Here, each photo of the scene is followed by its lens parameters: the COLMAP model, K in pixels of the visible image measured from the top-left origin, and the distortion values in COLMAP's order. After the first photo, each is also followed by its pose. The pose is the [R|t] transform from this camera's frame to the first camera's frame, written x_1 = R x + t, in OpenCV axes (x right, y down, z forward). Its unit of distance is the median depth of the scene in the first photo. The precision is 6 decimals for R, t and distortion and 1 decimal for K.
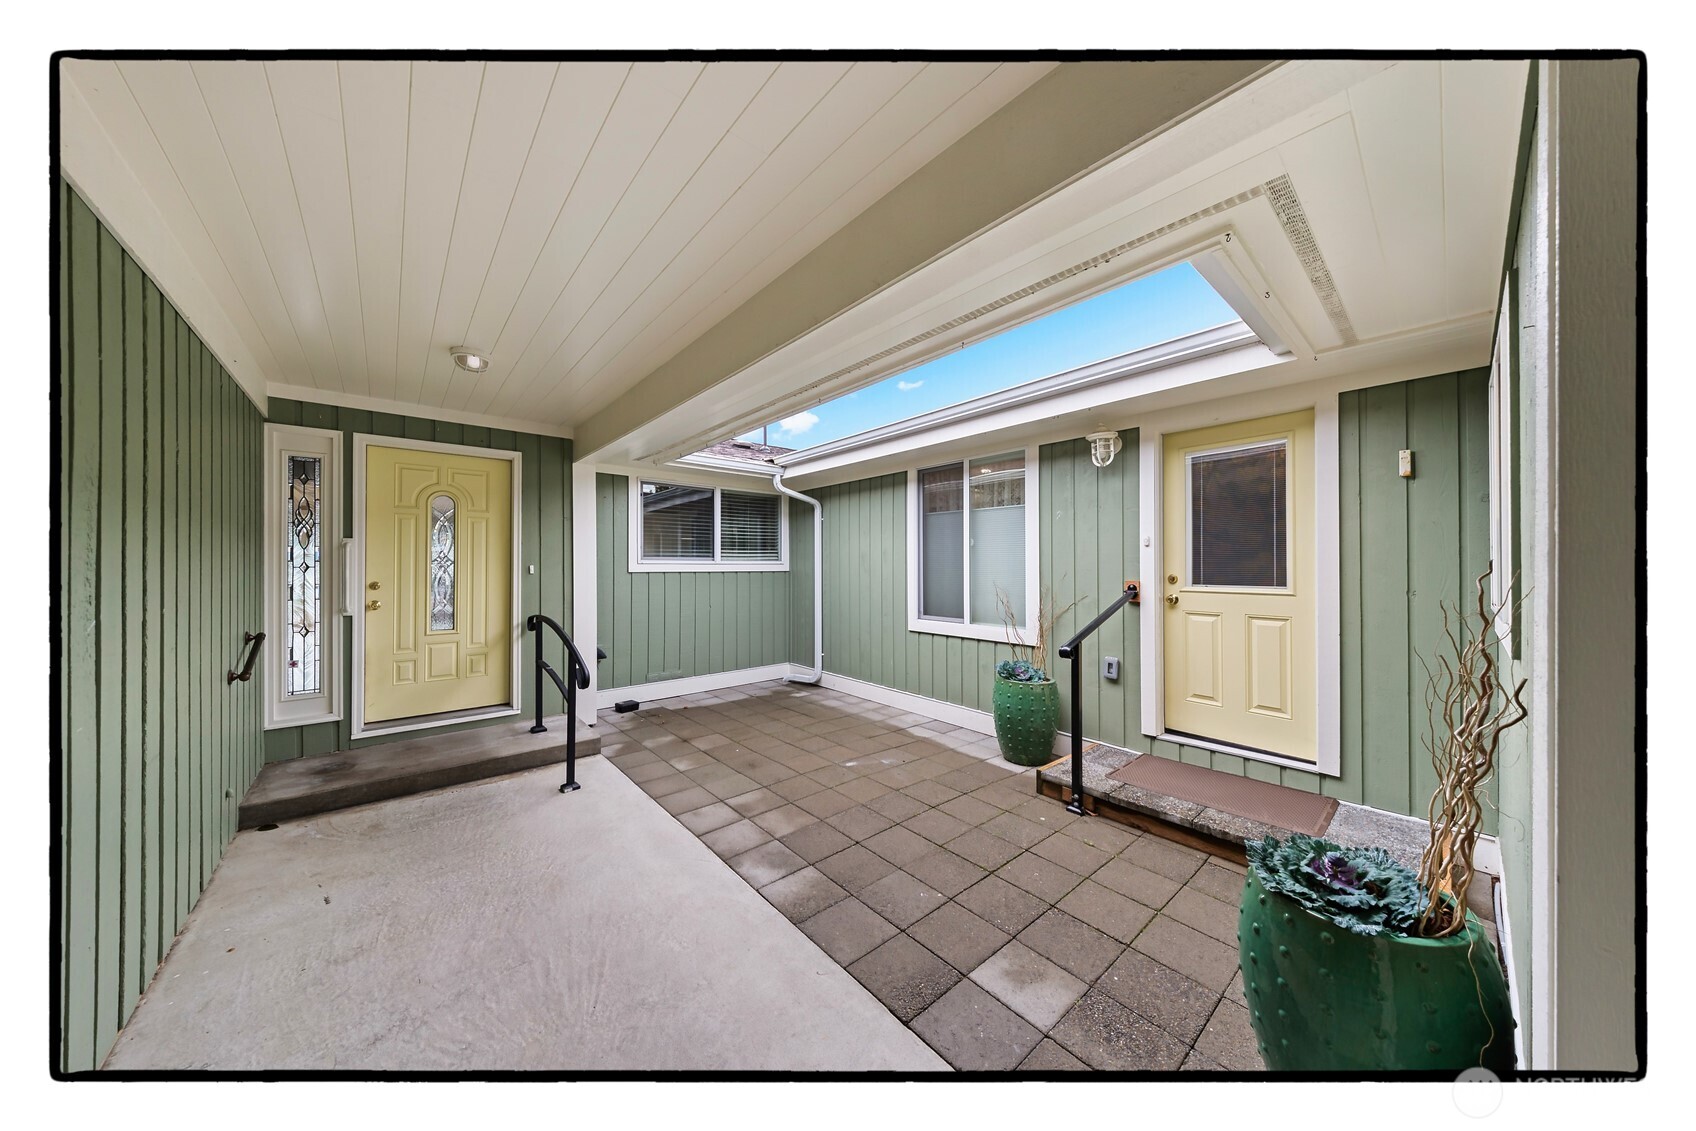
lens RADIAL K [[527.1, 0, 838.7], [0, 527.1, 562.7], [0, 0, 1]] dist [0.014898, -0.000050]
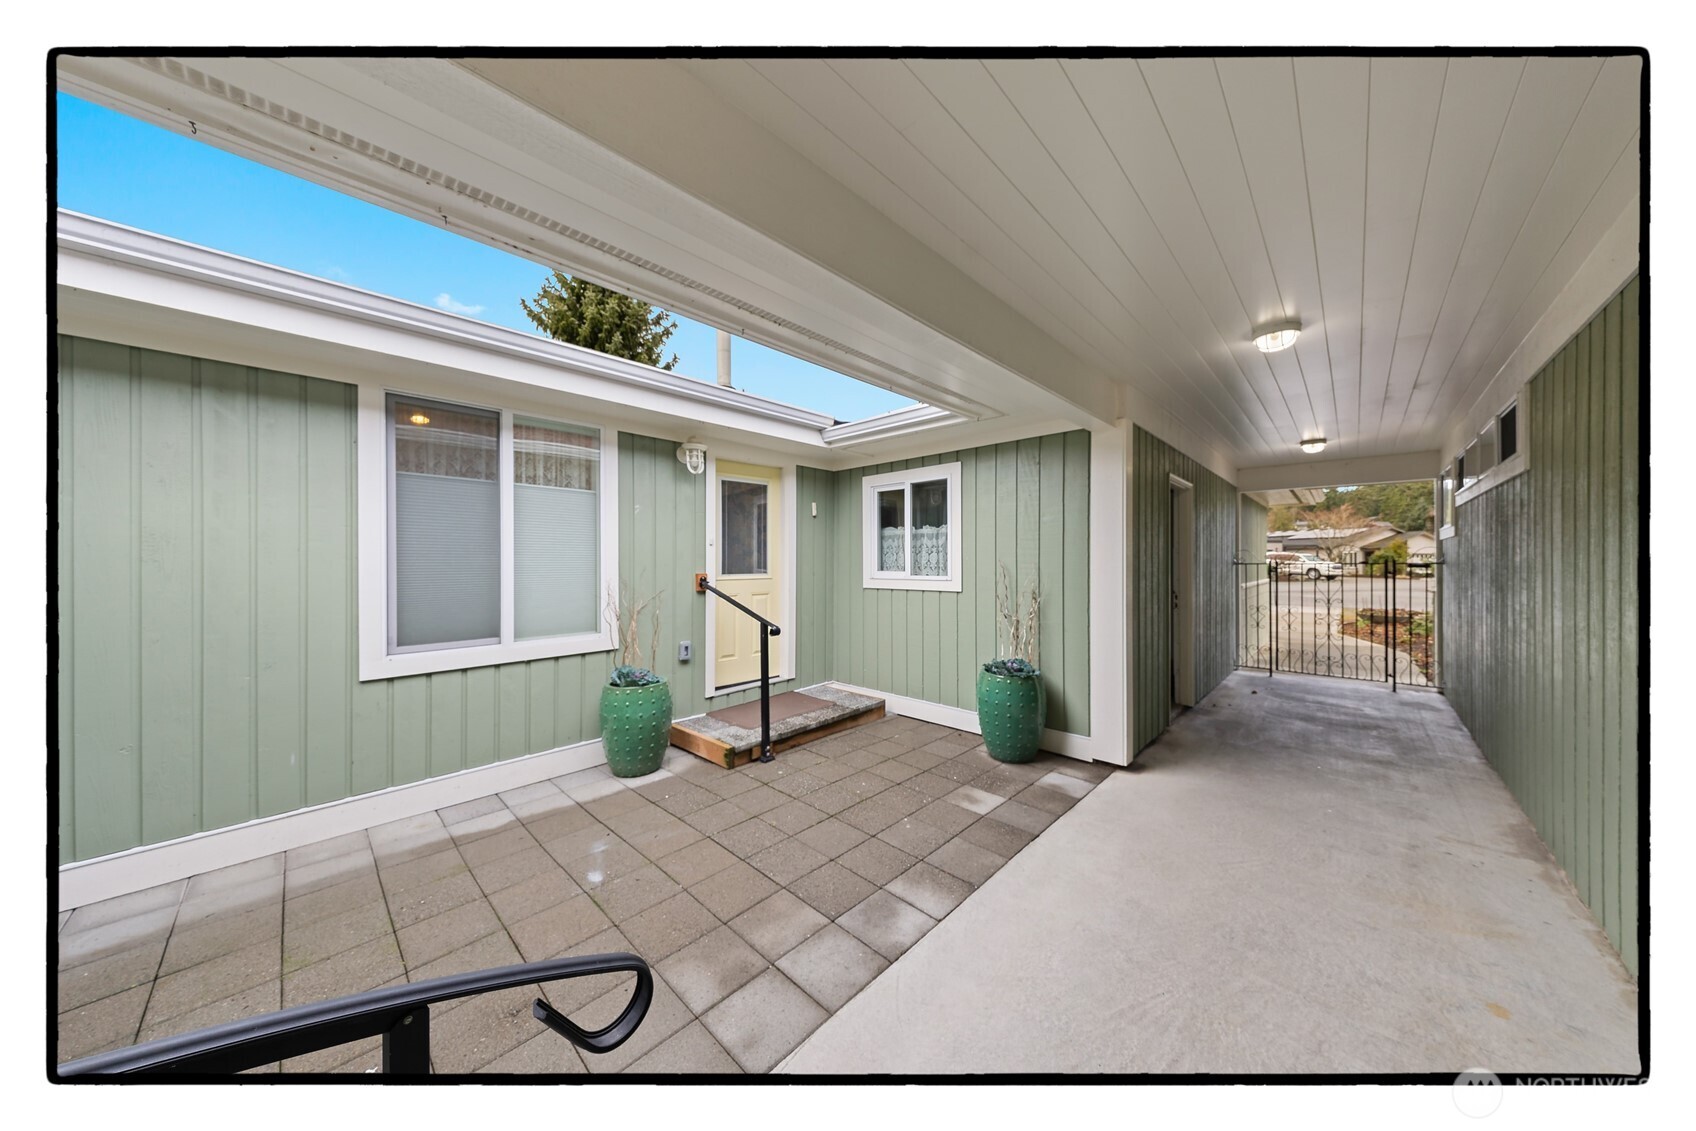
lens RADIAL K [[527.1, 0, 838.7], [0, 527.1, 562.7], [0, 0, 1]] dist [0.014898, -0.000050]
pose [[-0.104654, -0.004411, 0.994499, -0.586149], [-0.004386, 0.999982, 0.003974, 0.003274], [-0.994499, -0.003946, -0.104671, 0.720093]]
